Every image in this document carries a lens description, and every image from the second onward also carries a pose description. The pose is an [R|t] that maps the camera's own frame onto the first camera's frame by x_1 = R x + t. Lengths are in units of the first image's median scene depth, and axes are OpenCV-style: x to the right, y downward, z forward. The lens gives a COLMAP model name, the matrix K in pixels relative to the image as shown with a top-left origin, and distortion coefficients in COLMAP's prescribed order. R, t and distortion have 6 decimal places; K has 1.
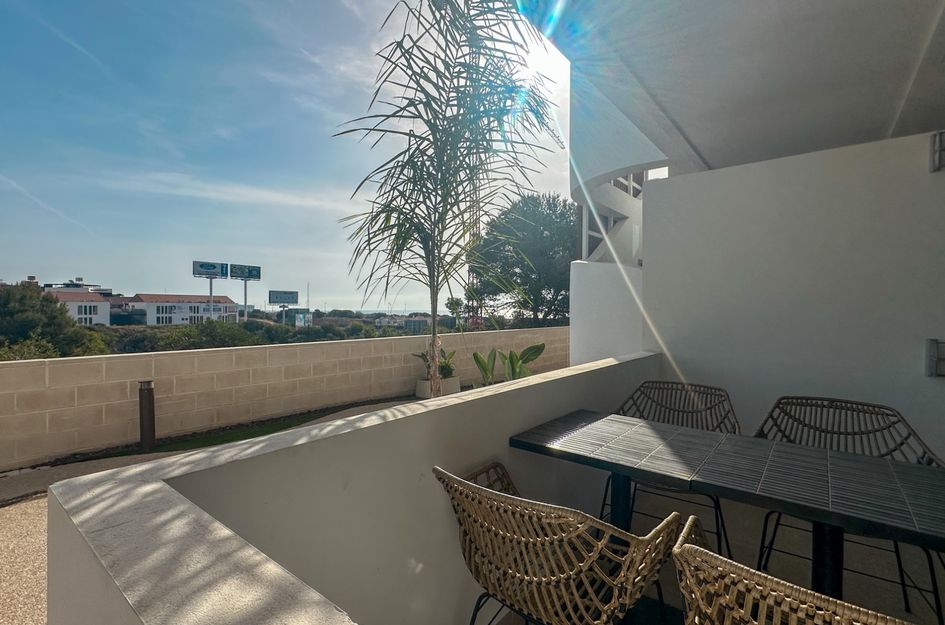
lens RADIAL K [[448.4, 0, 469.9], [0, 448.4, 313.8], [0, 0, 1]] dist [0.001941, -0.001456]
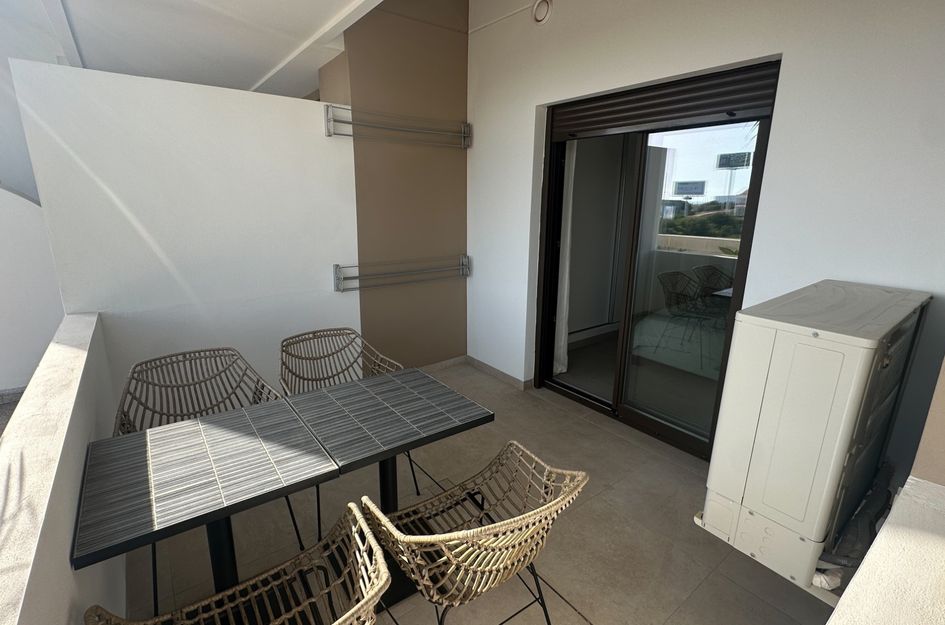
lens RADIAL K [[448.4, 0, 471.5], [0, 448.4, 312.4], [0, 0, 1]] dist [0.001941, -0.001456]
pose [[0.249706, -0.249428, 0.935645, -0.225807], [0.002497, 0.966417, 0.256965, -0.176074], [-0.968318, -0.061830, 0.241943, 0.285460]]
